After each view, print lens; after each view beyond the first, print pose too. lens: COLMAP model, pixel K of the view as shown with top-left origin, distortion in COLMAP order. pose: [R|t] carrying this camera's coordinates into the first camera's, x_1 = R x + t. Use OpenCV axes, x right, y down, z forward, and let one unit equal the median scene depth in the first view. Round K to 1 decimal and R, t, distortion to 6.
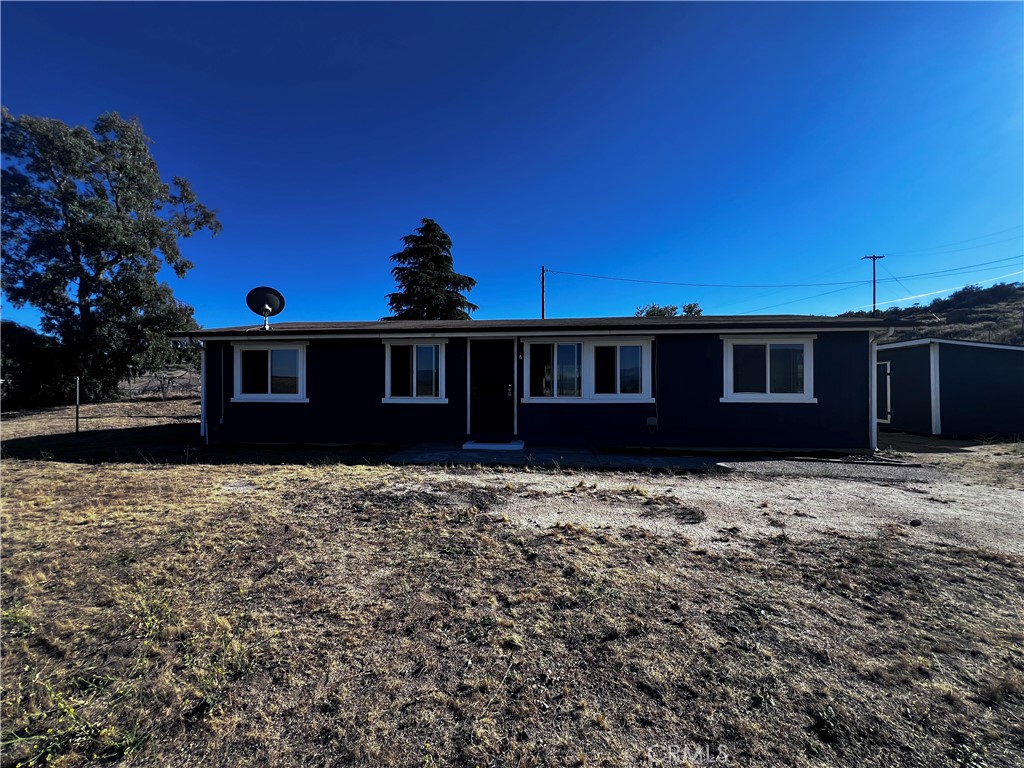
lens RADIAL K [[405.9, 0, 515.6], [0, 405.9, 387.9], [0, 0, 1]] dist [0.000146, -0.000053]
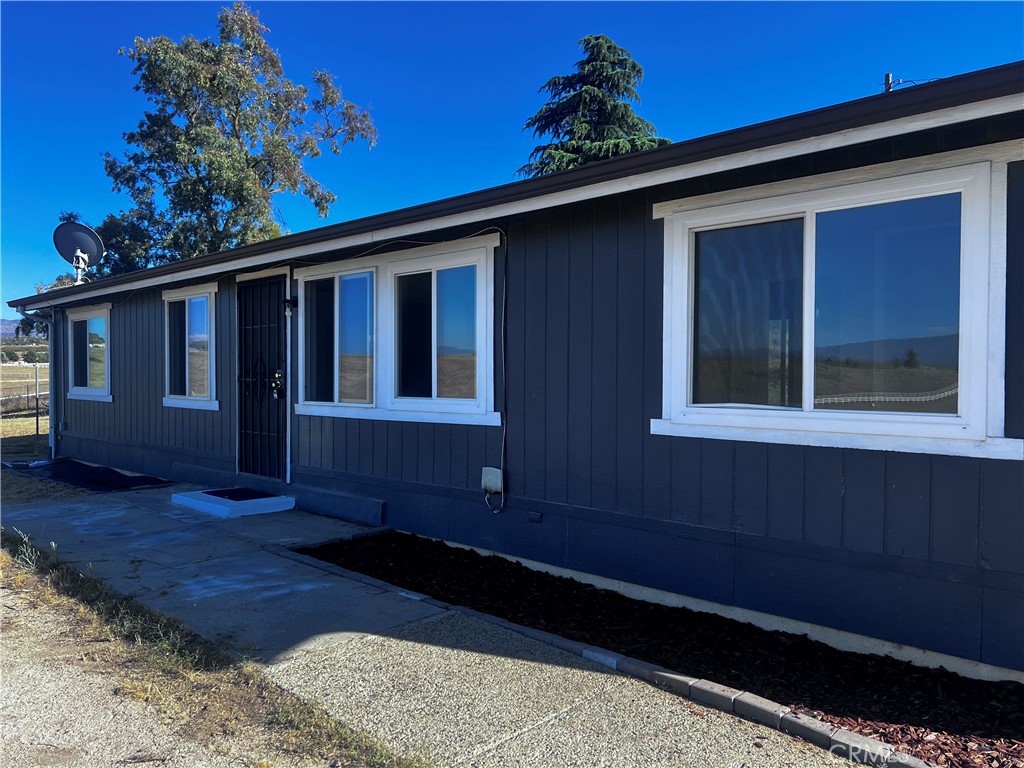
lens RADIAL K [[761.5, 0, 513.6], [0, 761.5, 387.7], [0, 0, 1]] dist [0.062850, -0.067804]
pose [[0.784693, 0.011752, -0.619773, 0.800406], [-0.000314, 0.999828, 0.018561, -0.008948], [0.619885, -0.014370, 0.784561, 0.529067]]
